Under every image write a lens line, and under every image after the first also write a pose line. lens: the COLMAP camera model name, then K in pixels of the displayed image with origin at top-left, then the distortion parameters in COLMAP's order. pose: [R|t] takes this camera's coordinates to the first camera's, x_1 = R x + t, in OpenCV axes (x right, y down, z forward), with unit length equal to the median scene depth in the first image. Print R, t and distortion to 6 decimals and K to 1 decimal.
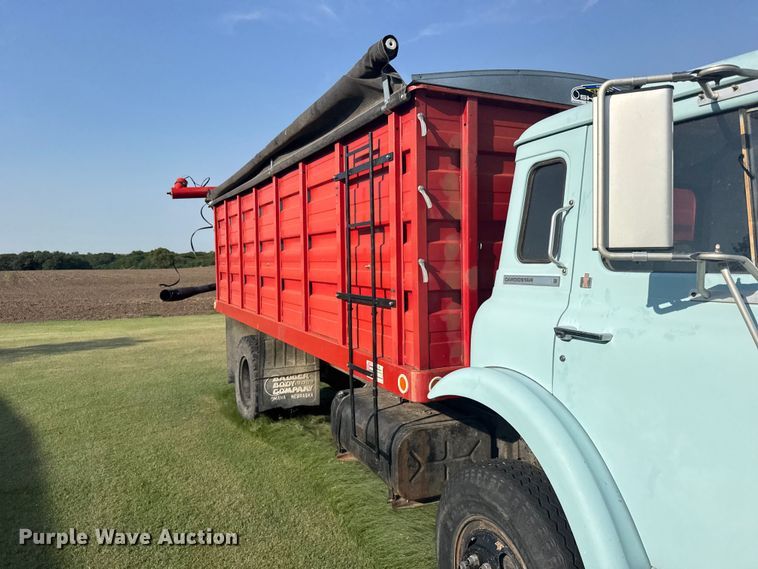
lens RADIAL K [[531.1, 0, 367.8], [0, 531.1, 279.8], [0, 0, 1]] dist [0.115293, -0.155717]
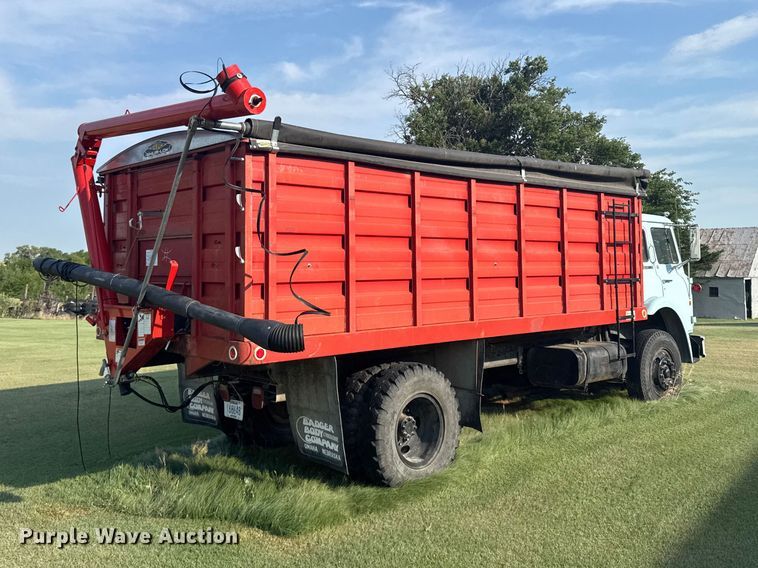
lens RADIAL K [[697.7, 0, 334.5], [0, 697.7, 256.7], [0, 0, 1]] dist [0.133755, -0.218629]
pose [[-0.255974, 0.021016, 0.966455, -2.314082], [0.048008, 0.998806, -0.009004, -0.080620], [-0.965491, 0.044092, -0.256678, 2.763695]]
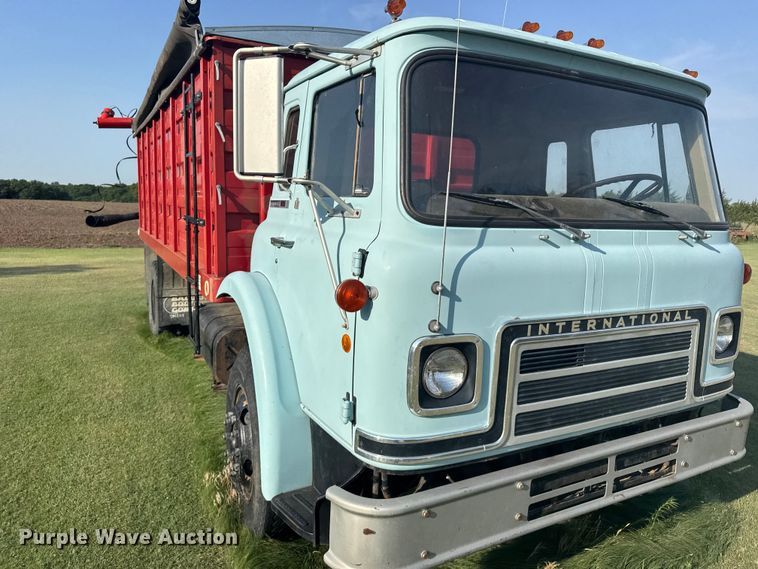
lens RADIAL K [[530.2, 0, 378.7], [0, 530.2, 275.4], [0, 0, 1]] dist [0.072842, -0.077762]
pose [[0.998178, 0.040577, 0.044666, 0.362299], [-0.044542, 0.994791, 0.091693, 0.032117], [-0.040712, -0.093516, 0.994785, -0.207434]]
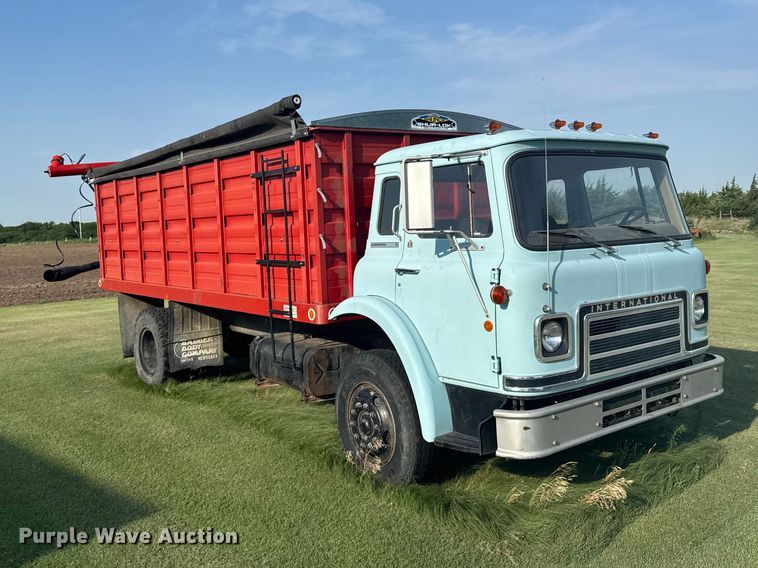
lens RADIAL K [[697.7, 0, 334.5], [0, 697.7, 256.7], [0, 0, 1]] dist [0.133755, -0.218629]
pose [[0.985953, -0.037547, 0.162747, -0.173846], [0.037108, 0.999295, 0.005738, 0.015357], [-0.162848, 0.000382, 0.986651, -0.916062]]
